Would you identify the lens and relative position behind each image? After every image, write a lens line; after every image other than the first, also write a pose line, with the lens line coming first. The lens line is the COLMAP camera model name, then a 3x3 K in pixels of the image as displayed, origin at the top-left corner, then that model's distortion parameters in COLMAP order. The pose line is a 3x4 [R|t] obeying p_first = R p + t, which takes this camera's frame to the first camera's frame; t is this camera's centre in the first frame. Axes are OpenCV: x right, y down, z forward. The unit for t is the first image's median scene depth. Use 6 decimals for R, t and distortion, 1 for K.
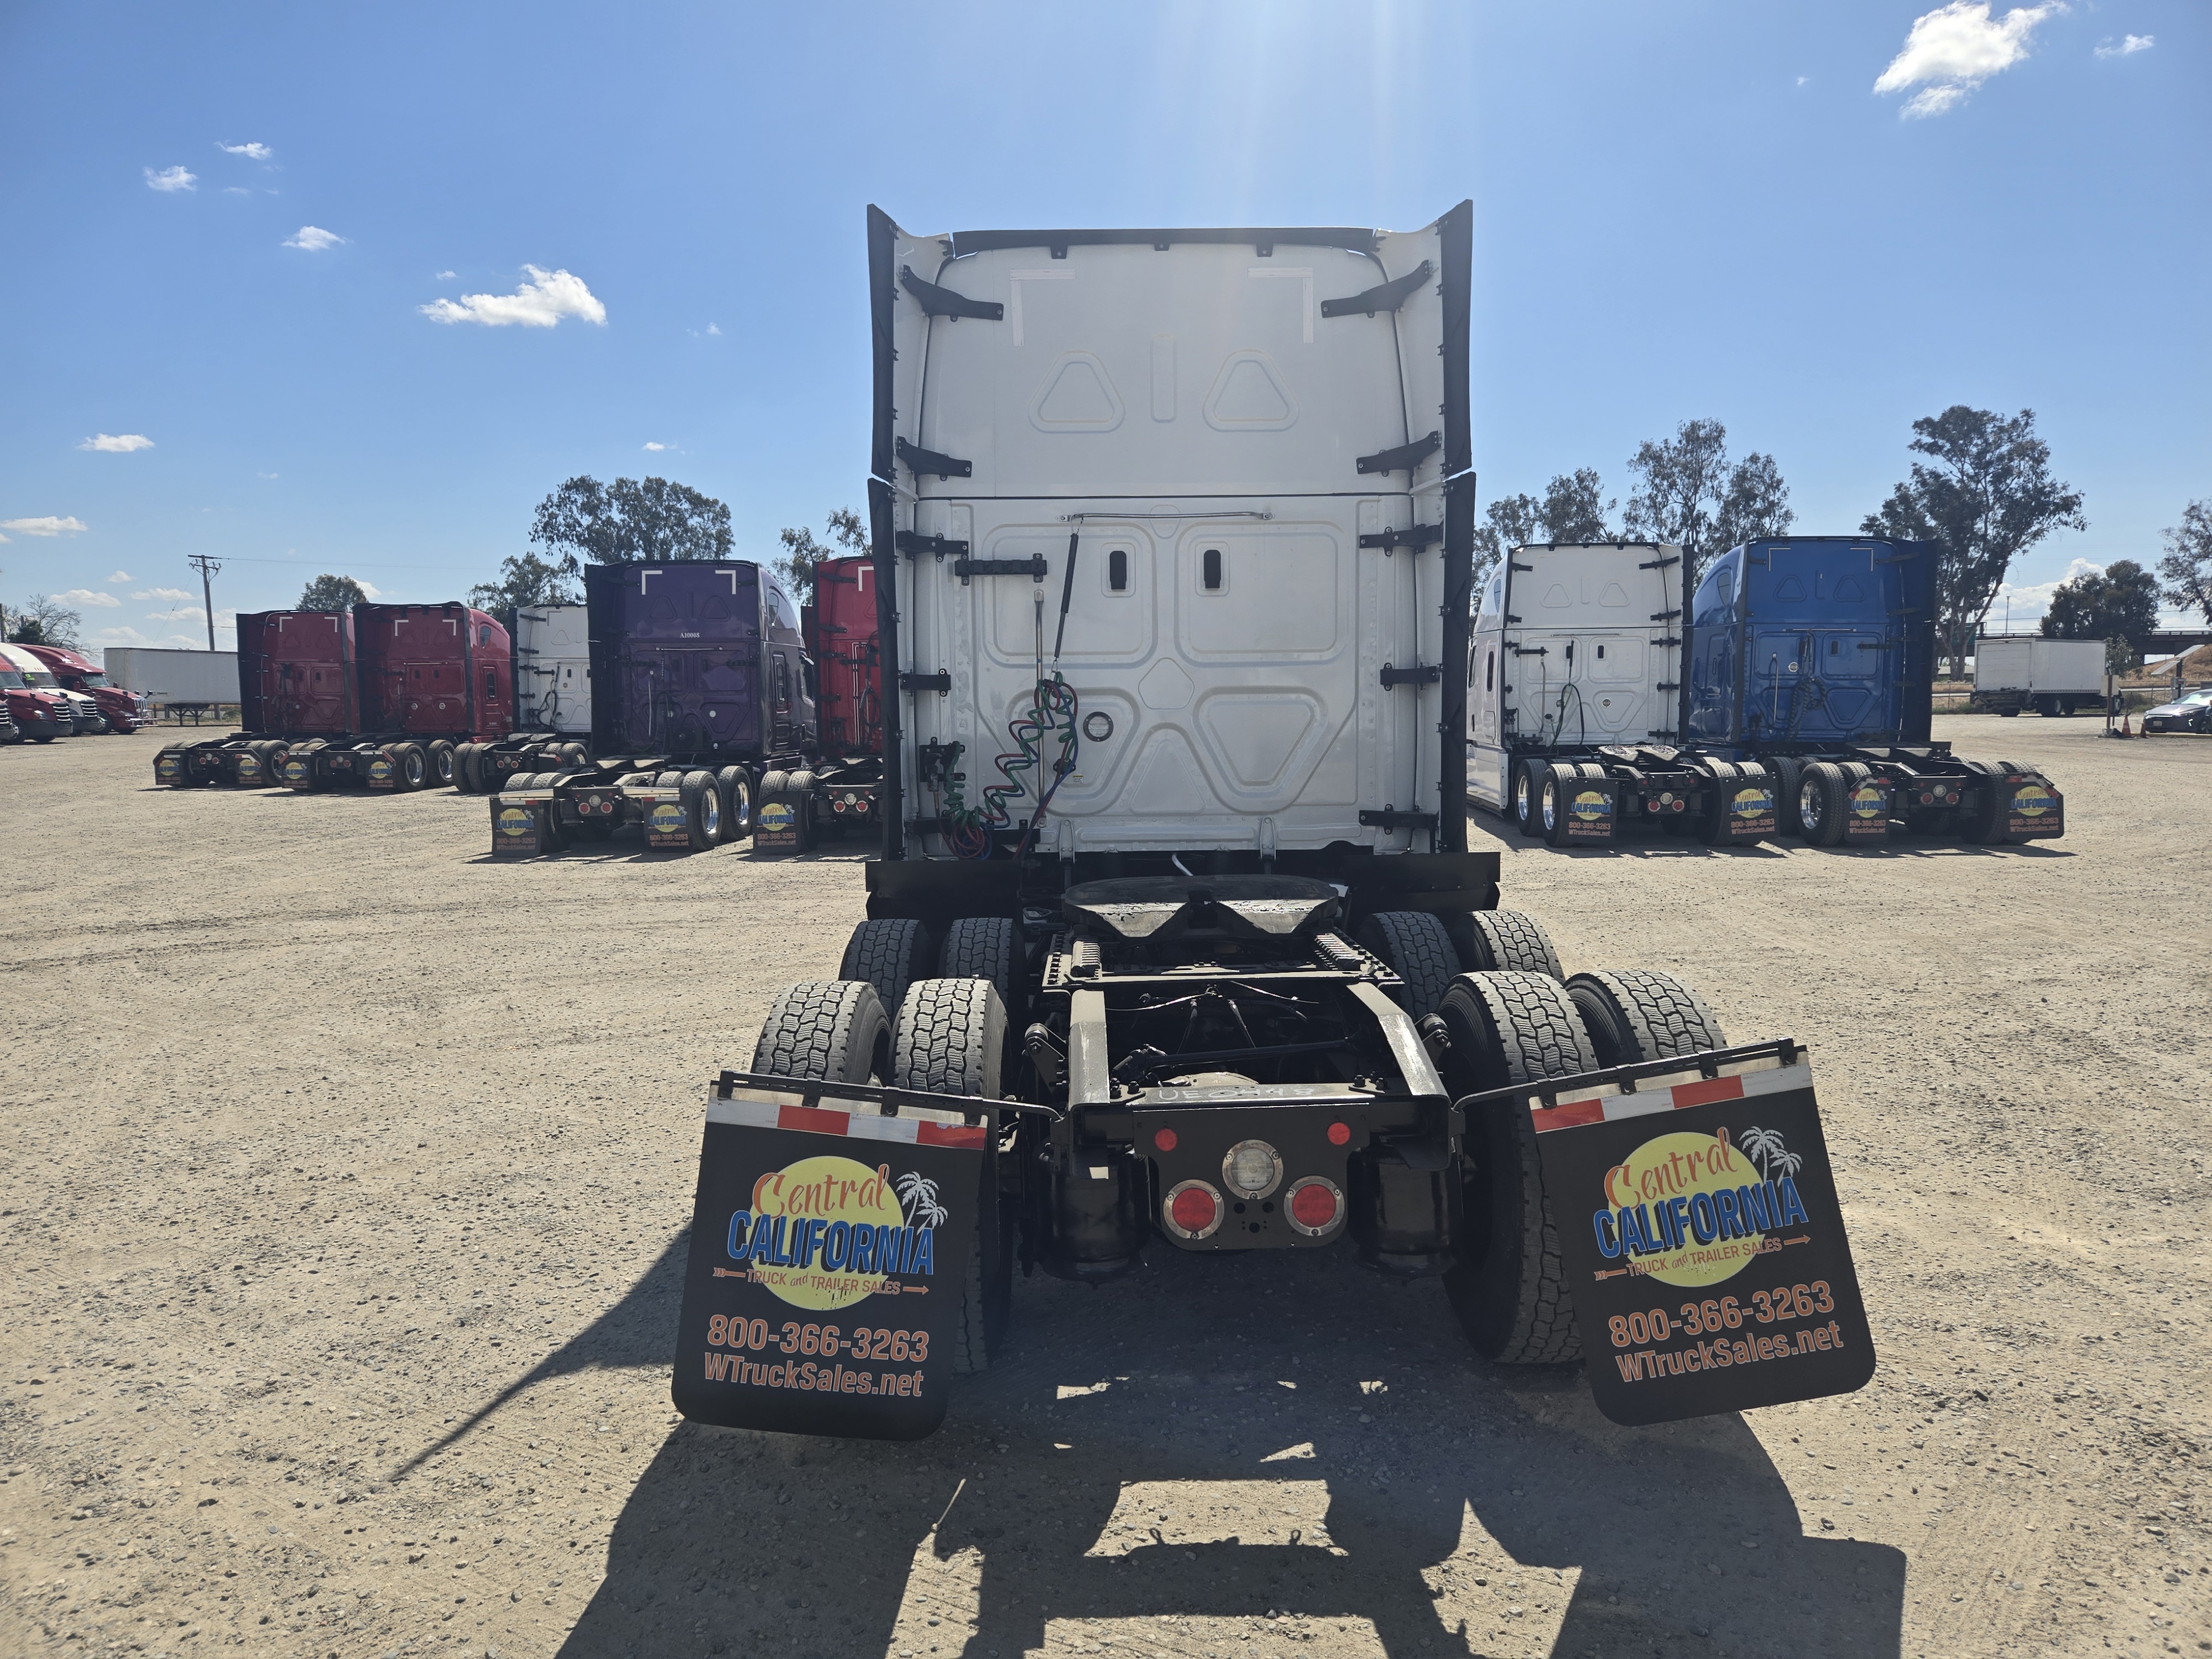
lens RADIAL K [[1480.0, 0, 1123.3], [0, 1480.0, 809.7], [0, 0, 1]] dist [0.058417, -0.038036]
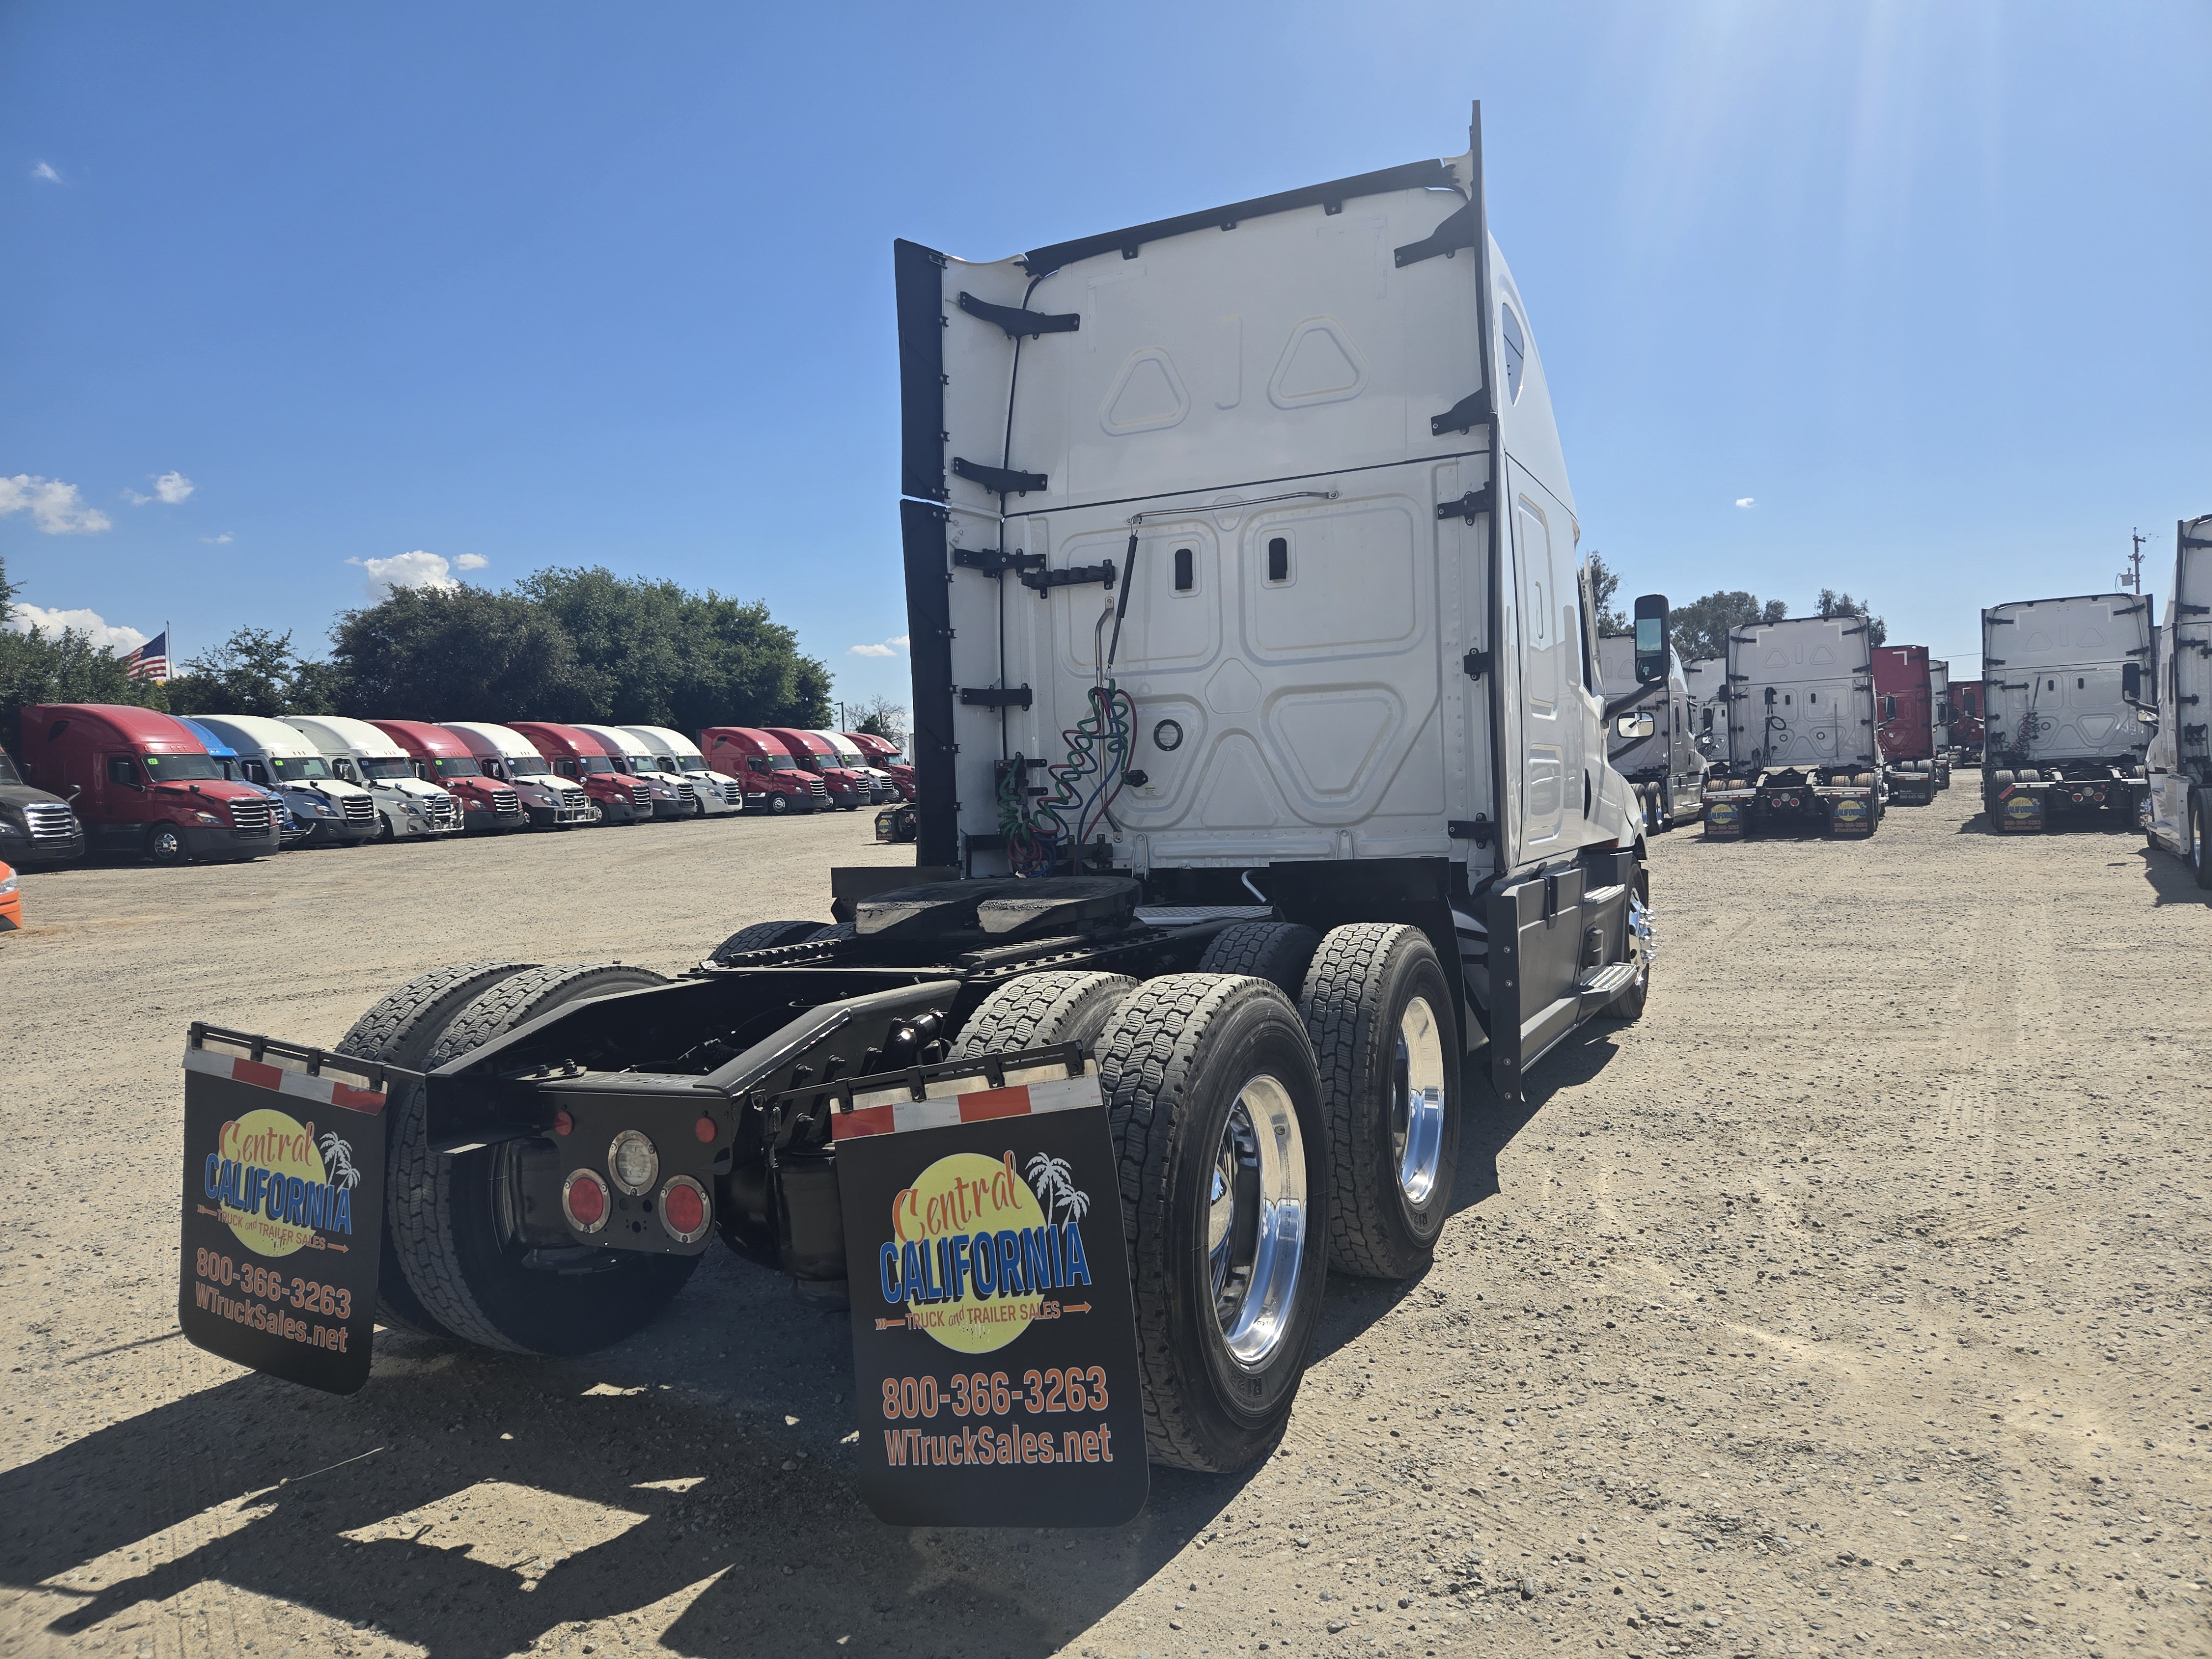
lens RADIAL K [[1480.0, 0, 1137.2], [0, 1480.0, 794.0], [0, 0, 1]] dist [0.058417, -0.038036]
pose [[0.890483, -0.021299, -0.454519, 0.483674], [-0.002273, 0.998683, -0.051251, 0.036611], [0.455012, 0.046671, 0.889262, 0.185883]]
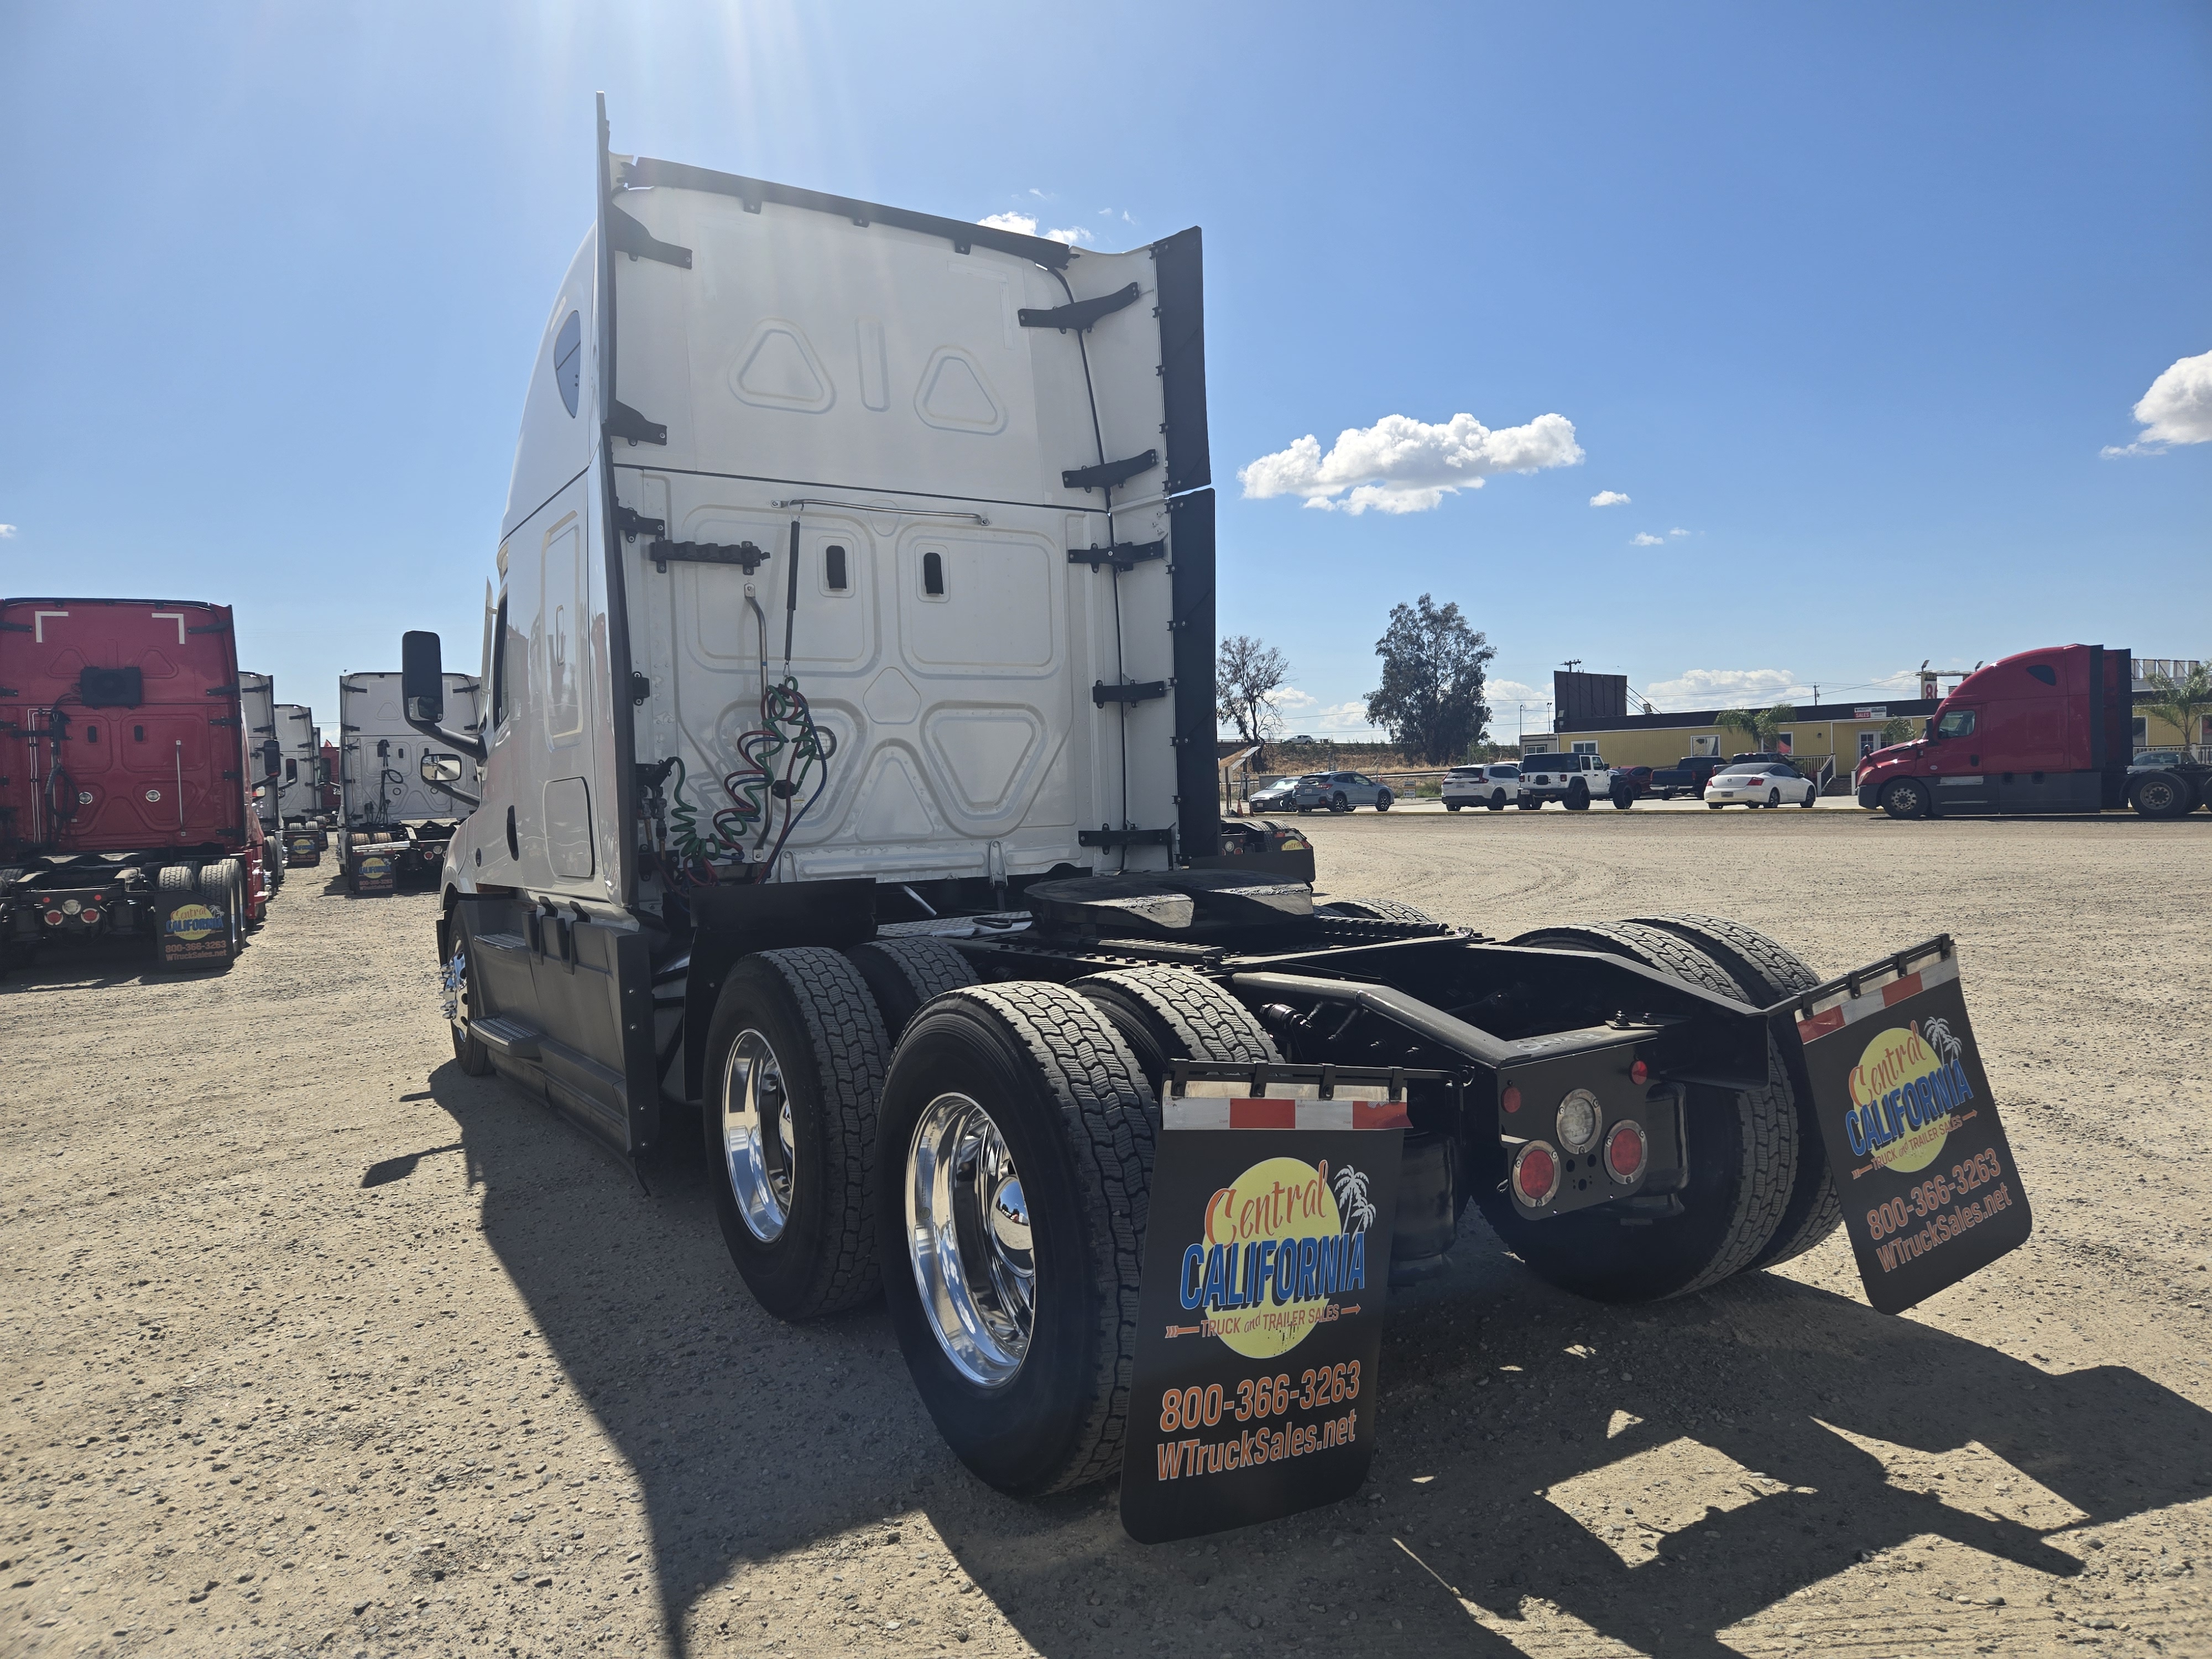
lens RADIAL K [[1480.0, 0, 1116.4], [0, 1480.0, 799.4], [0, 0, 1]] dist [0.058417, -0.038036]
pose [[0.856415, -0.017039, 0.516007, -0.391282], [0.056738, 0.996508, -0.061262, 0.049739], [-0.513161, 0.081742, 0.854391, 0.201794]]
